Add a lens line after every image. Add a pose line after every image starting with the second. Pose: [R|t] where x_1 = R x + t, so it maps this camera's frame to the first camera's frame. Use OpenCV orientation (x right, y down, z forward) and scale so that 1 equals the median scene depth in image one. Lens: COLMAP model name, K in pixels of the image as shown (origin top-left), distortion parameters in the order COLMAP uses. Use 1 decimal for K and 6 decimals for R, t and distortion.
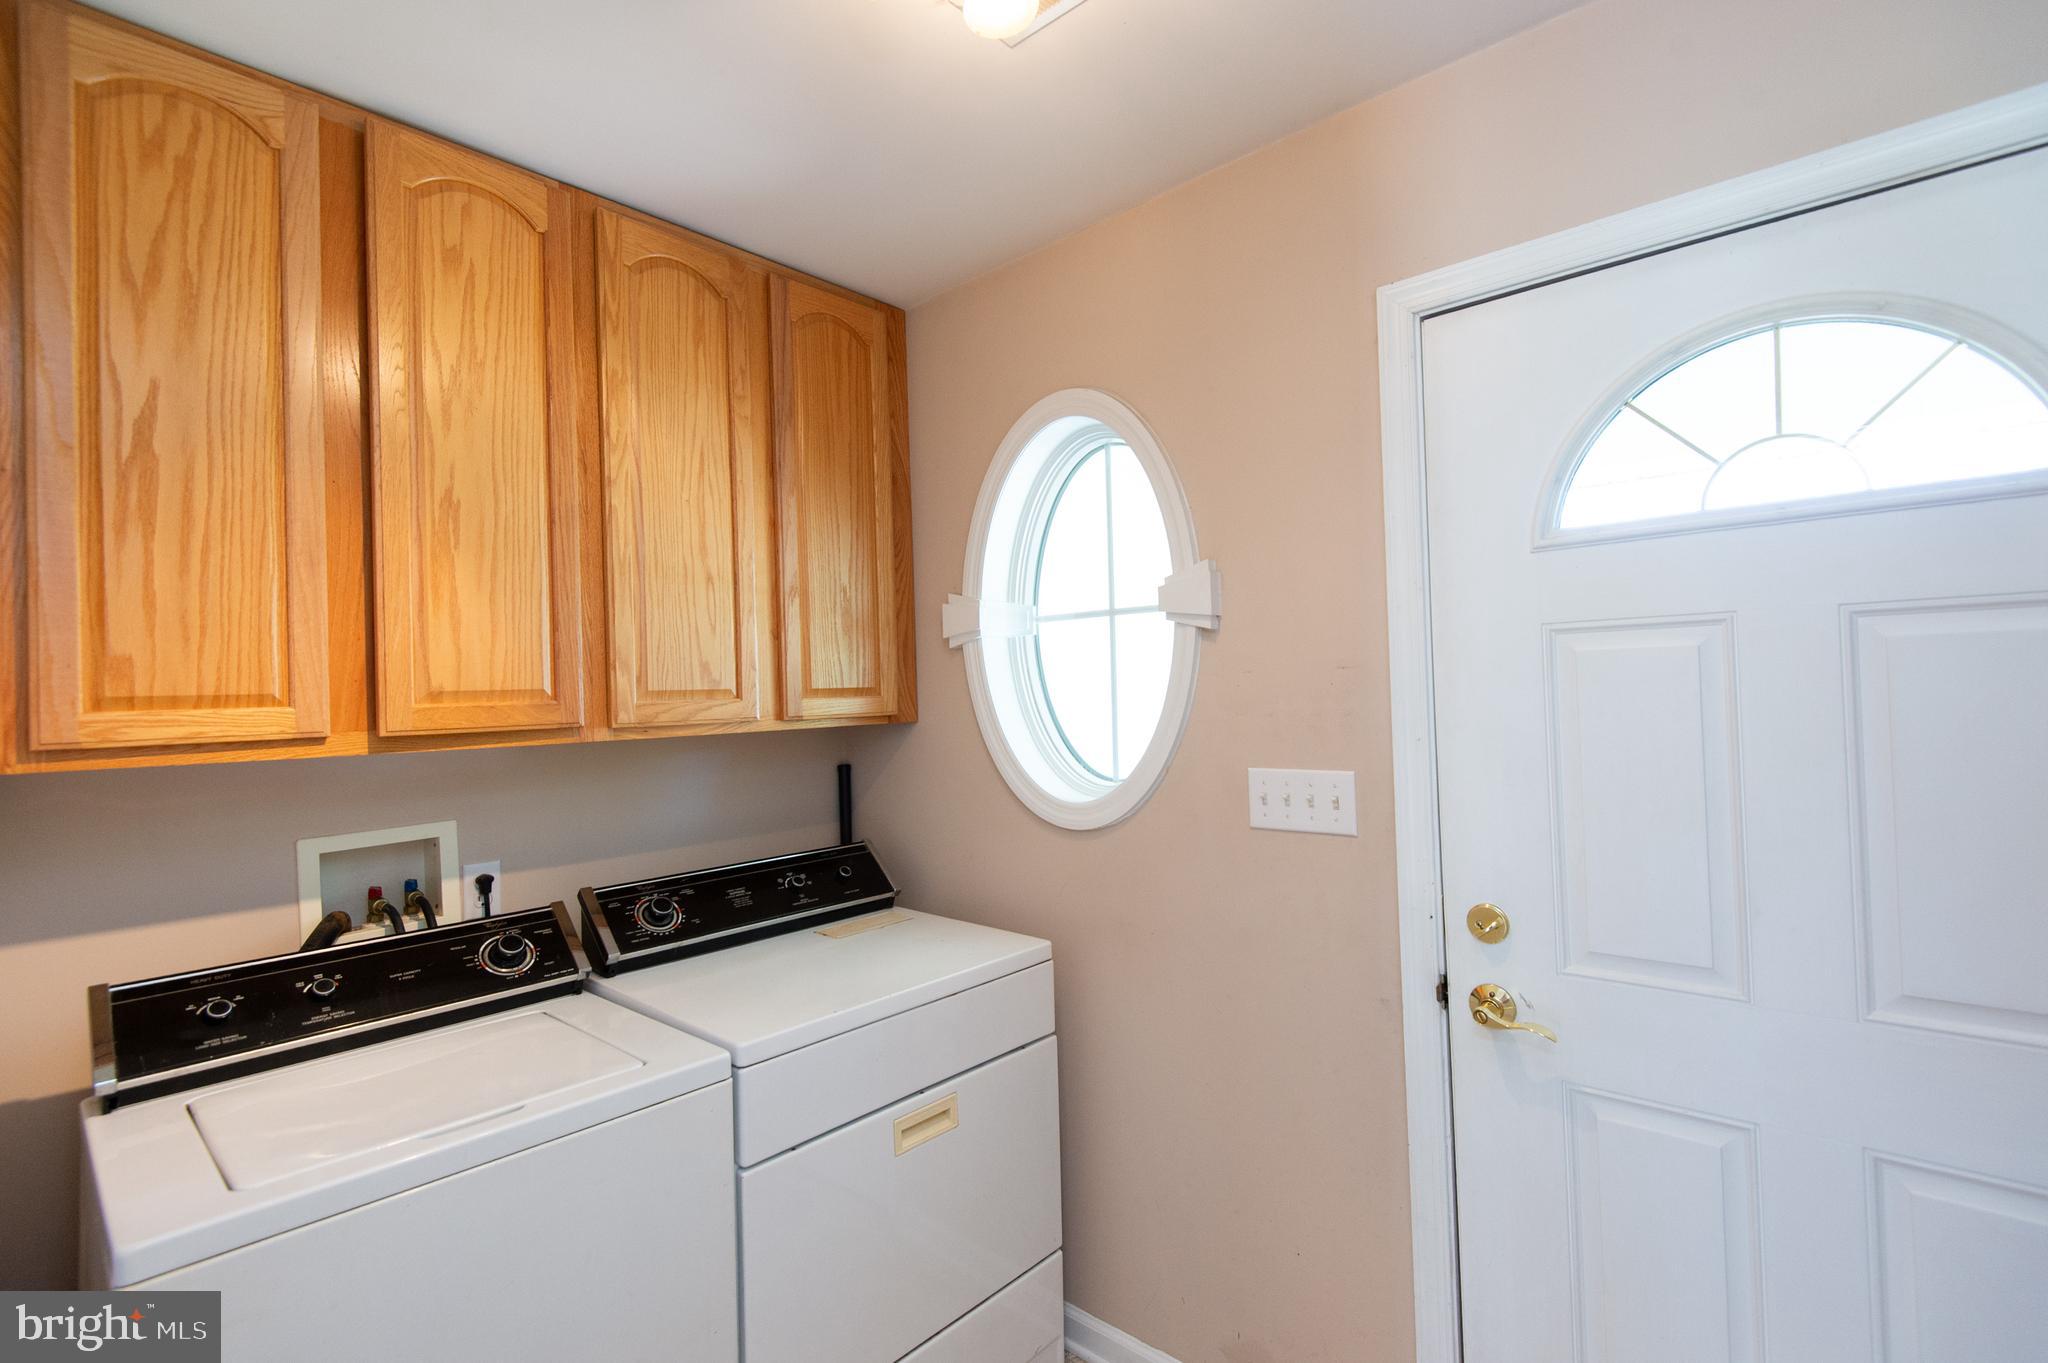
lens RADIAL K [[940.0, 0, 1043.7], [0, 940.0, 666.9], [0, 0, 1]] dist [0.033784, -0.021225]
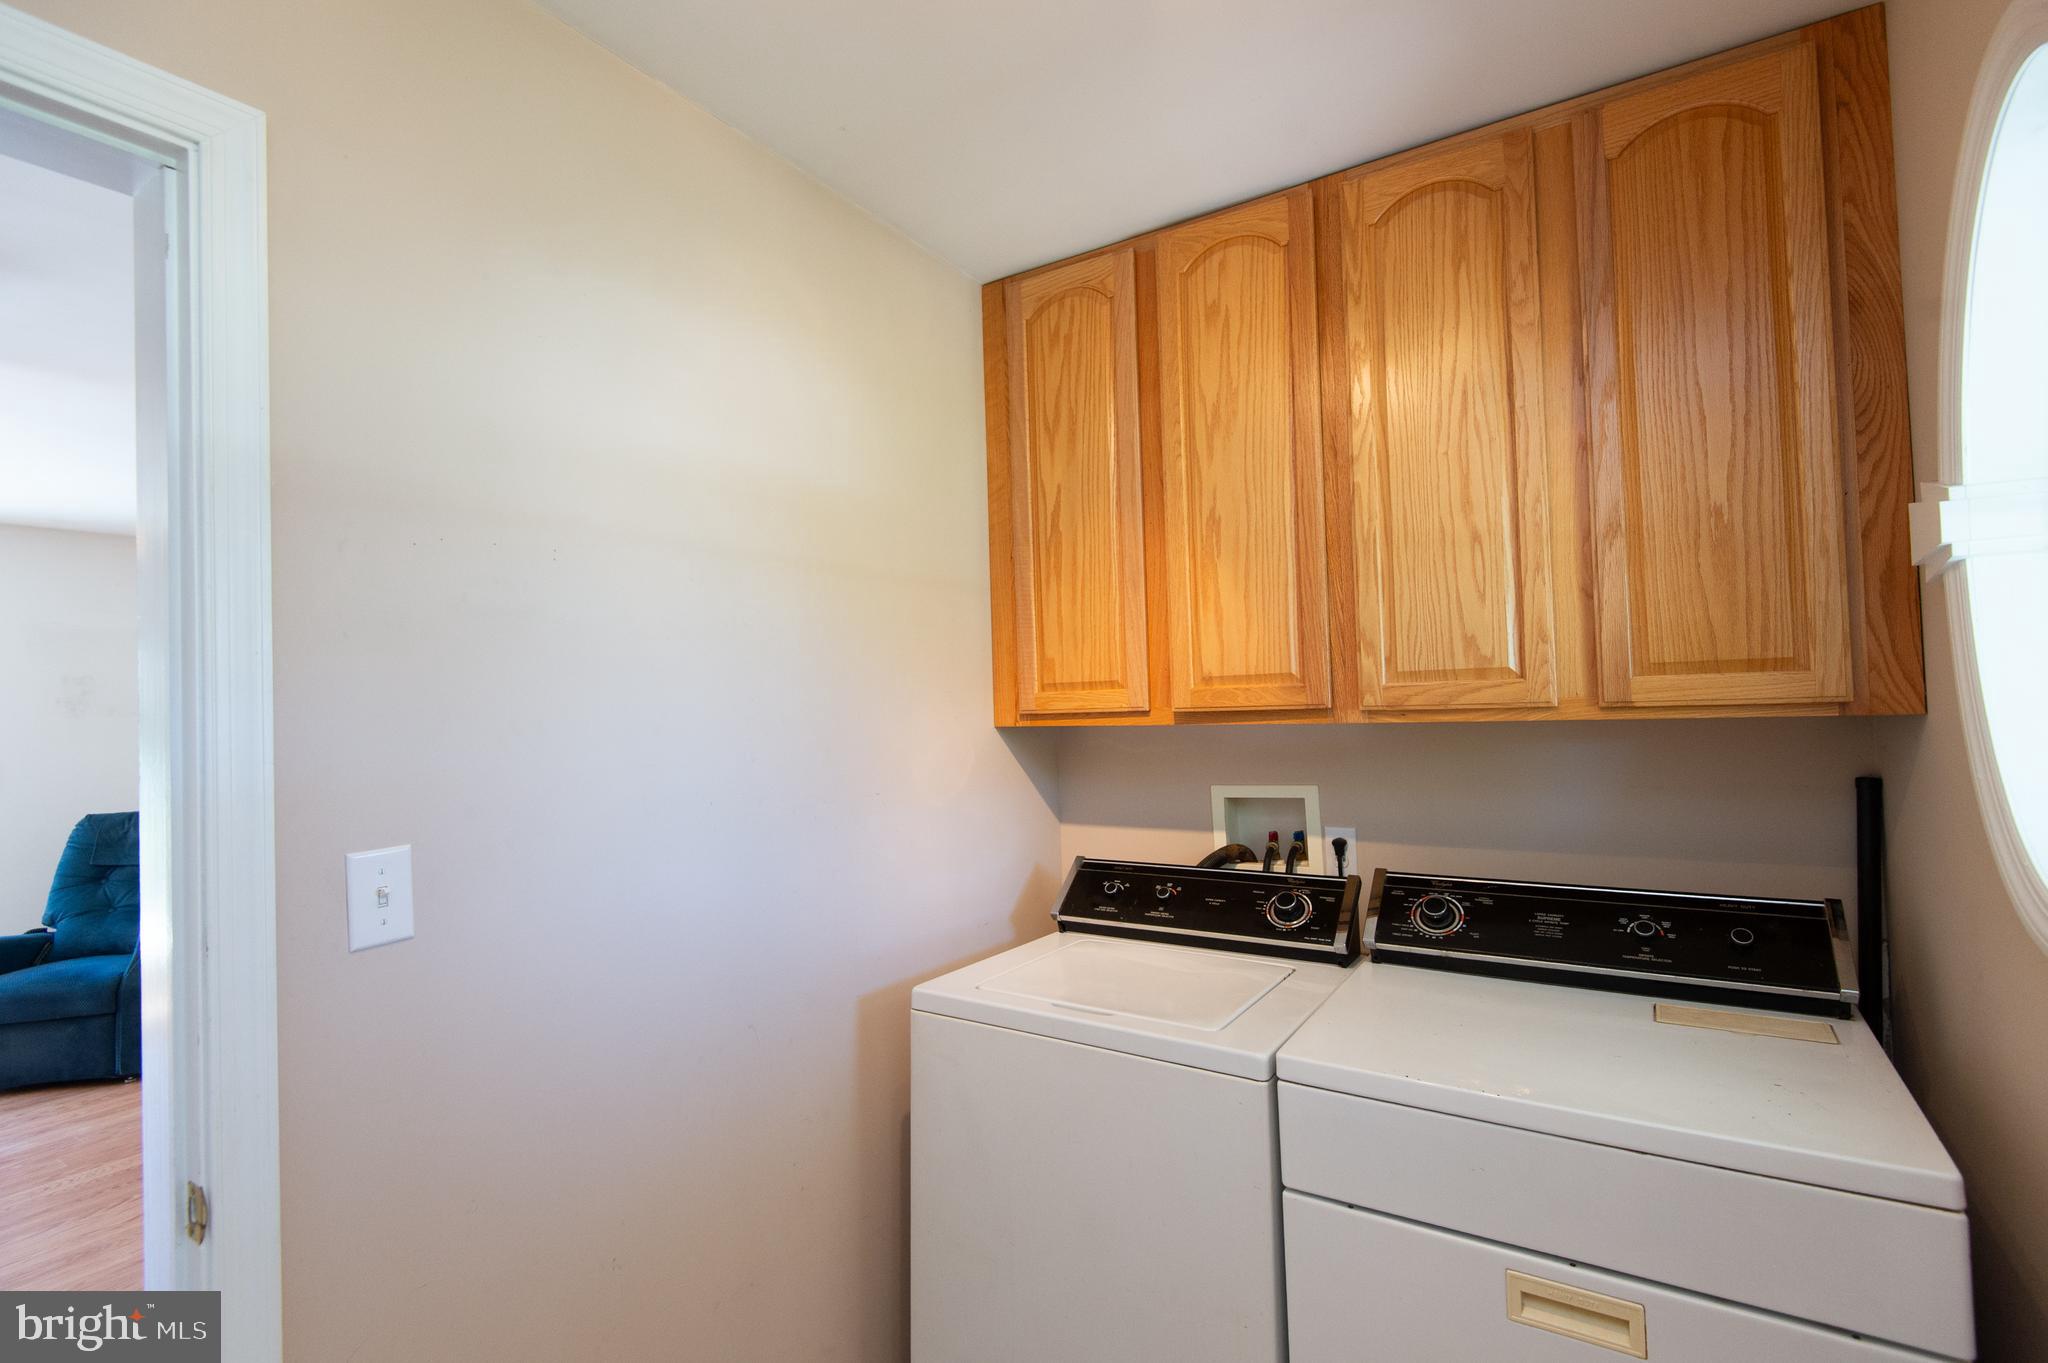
lens RADIAL K [[940.0, 0, 1036.4], [0, 940.0, 673.8], [0, 0, 1]] dist [0.033784, -0.021225]
pose [[0.166926, -0.004039, -0.985961, 0.472481], [0.052090, 0.998631, 0.004728, 0.004706], [0.984593, -0.052148, 0.166908, 0.522387]]
